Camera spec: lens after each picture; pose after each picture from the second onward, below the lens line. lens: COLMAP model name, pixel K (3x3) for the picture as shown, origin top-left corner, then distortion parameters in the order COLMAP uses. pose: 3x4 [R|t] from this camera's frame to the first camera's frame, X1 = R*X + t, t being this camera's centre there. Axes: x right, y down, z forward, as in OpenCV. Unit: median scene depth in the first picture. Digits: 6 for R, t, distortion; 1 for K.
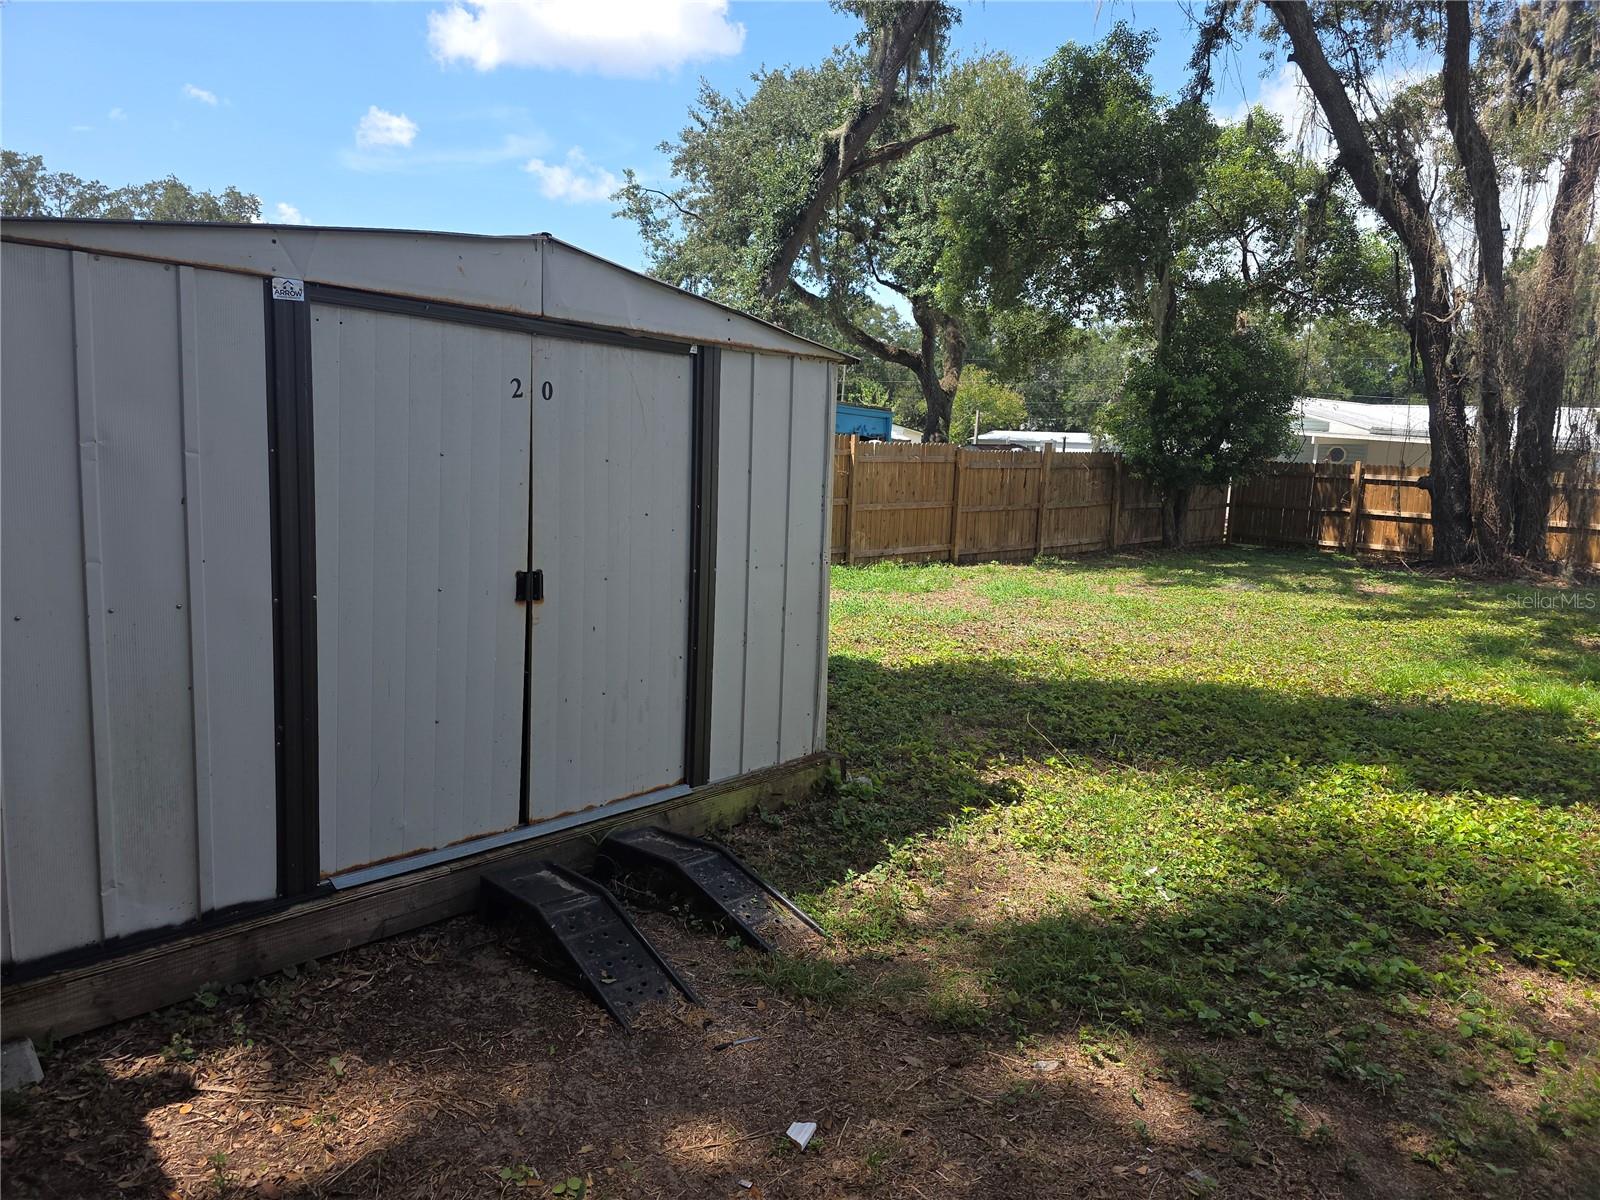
lens RADIAL K [[1070.1, 0, 801.7], [0, 1070.1, 587.9], [0, 0, 1]] dist [0.064518, -0.062142]
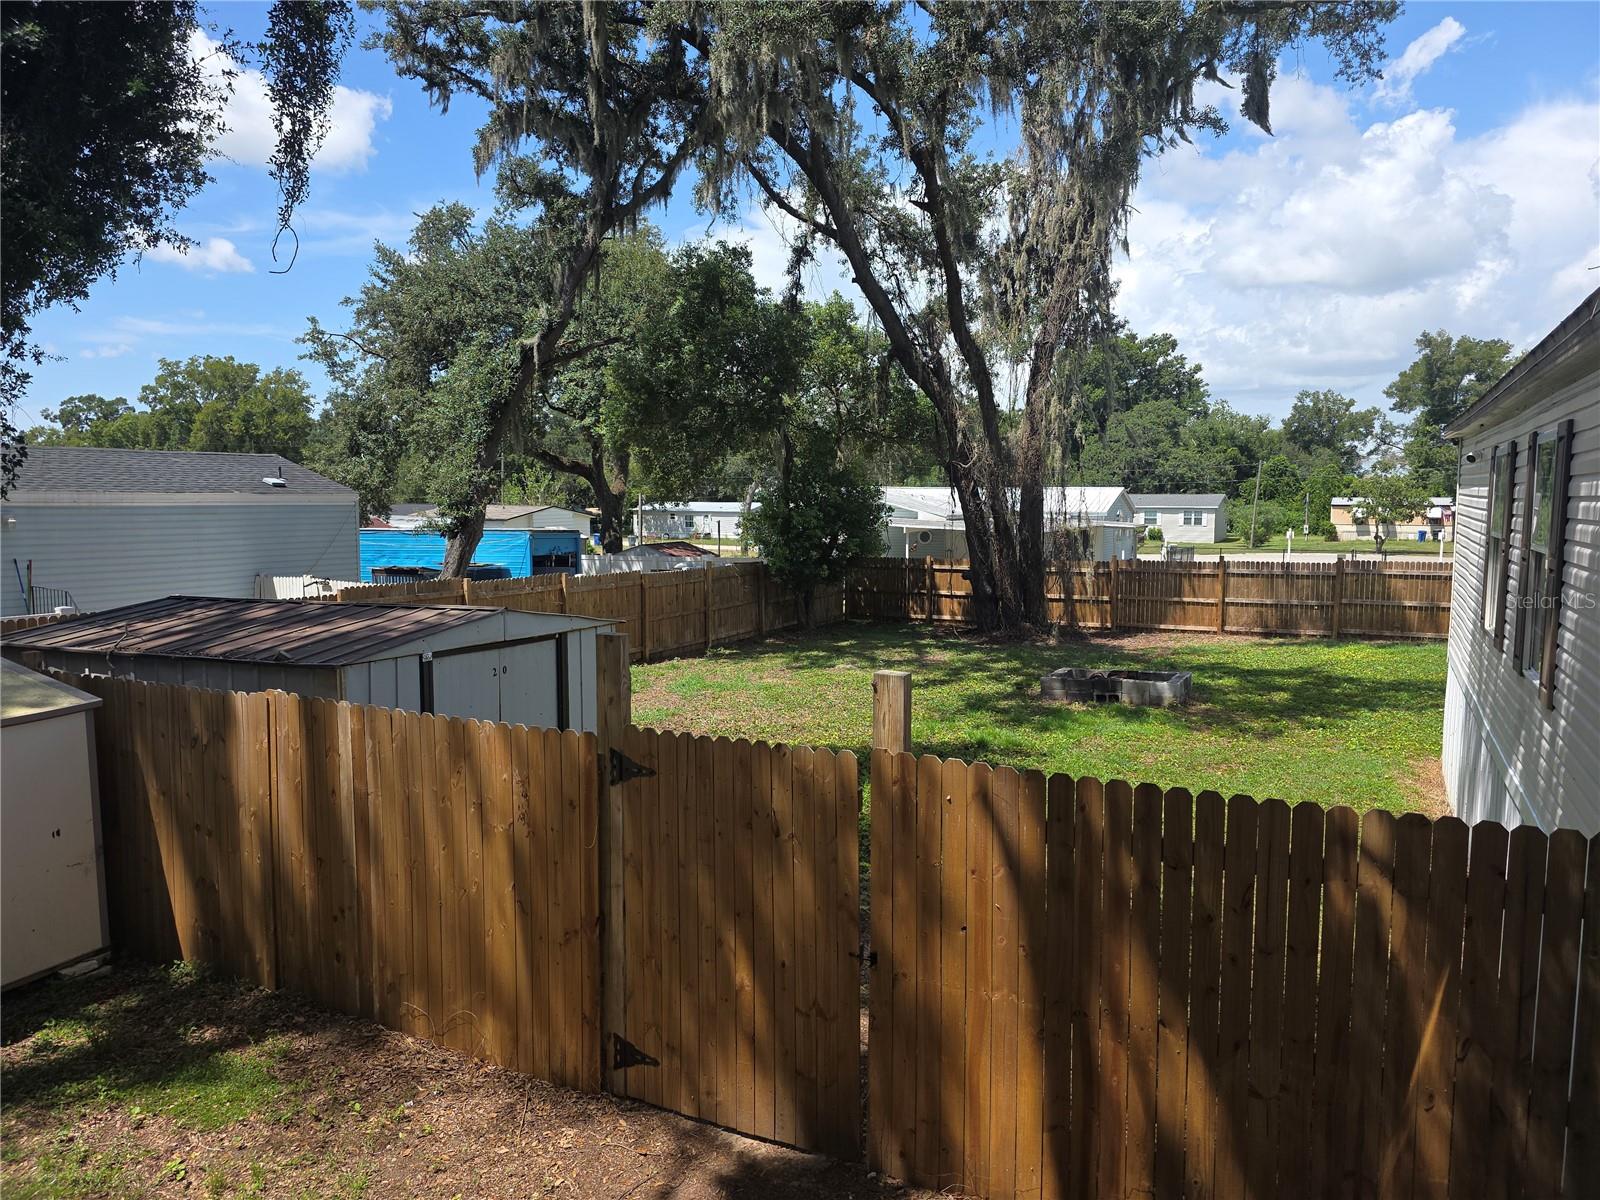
lens RADIAL K [[1070.1, 0, 793.4], [0, 1070.1, 598.2], [0, 0, 1]] dist [0.064518, -0.062142]
pose [[0.952009, -0.066599, 0.298737, -0.073602], [0.079660, 0.996316, -0.031746, -0.048110], [-0.295522, 0.054020, 0.953807, -0.310911]]
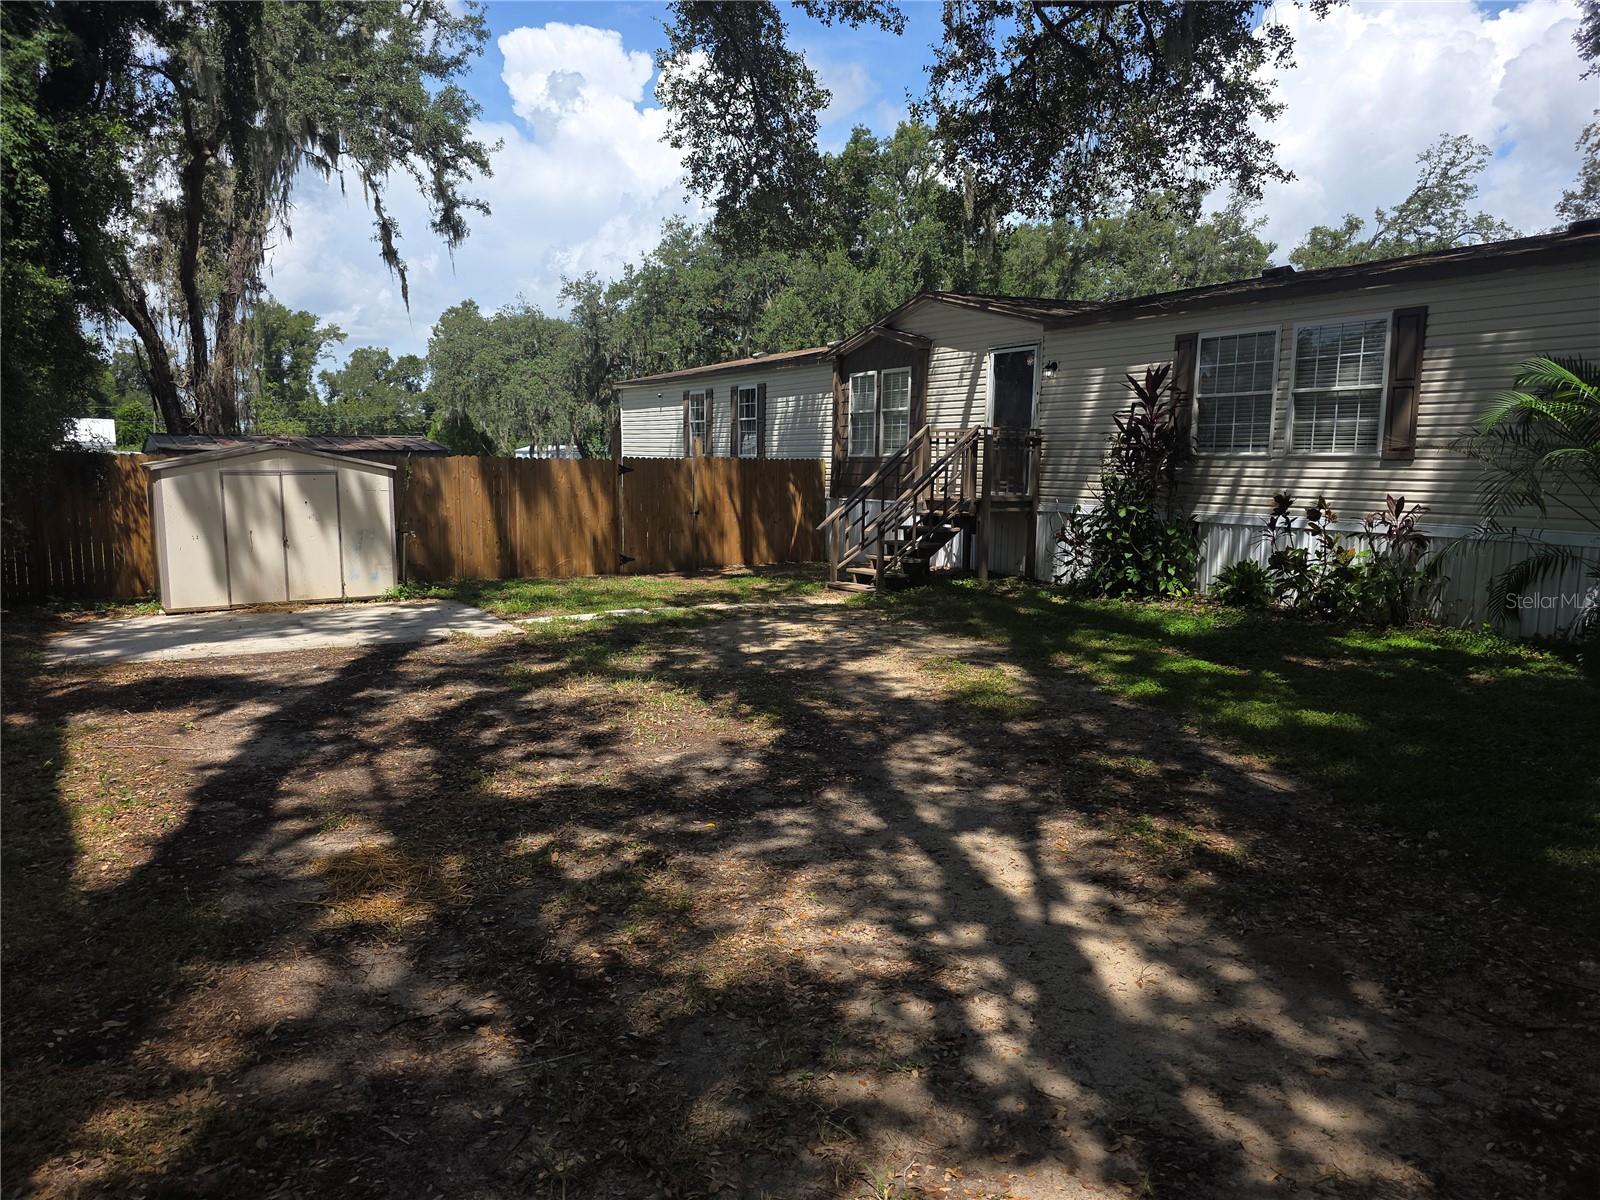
lens RADIAL K [[1070.1, 0, 801.1], [0, 1070.1, 599.6], [0, 0, 1]] dist [0.064518, -0.062142]
pose [[0.222529, -0.159121, 0.961853, -1.033443], [0.137018, 0.981903, 0.130739, 0.001359], [-0.965250, 0.102698, 0.240304, -0.394823]]
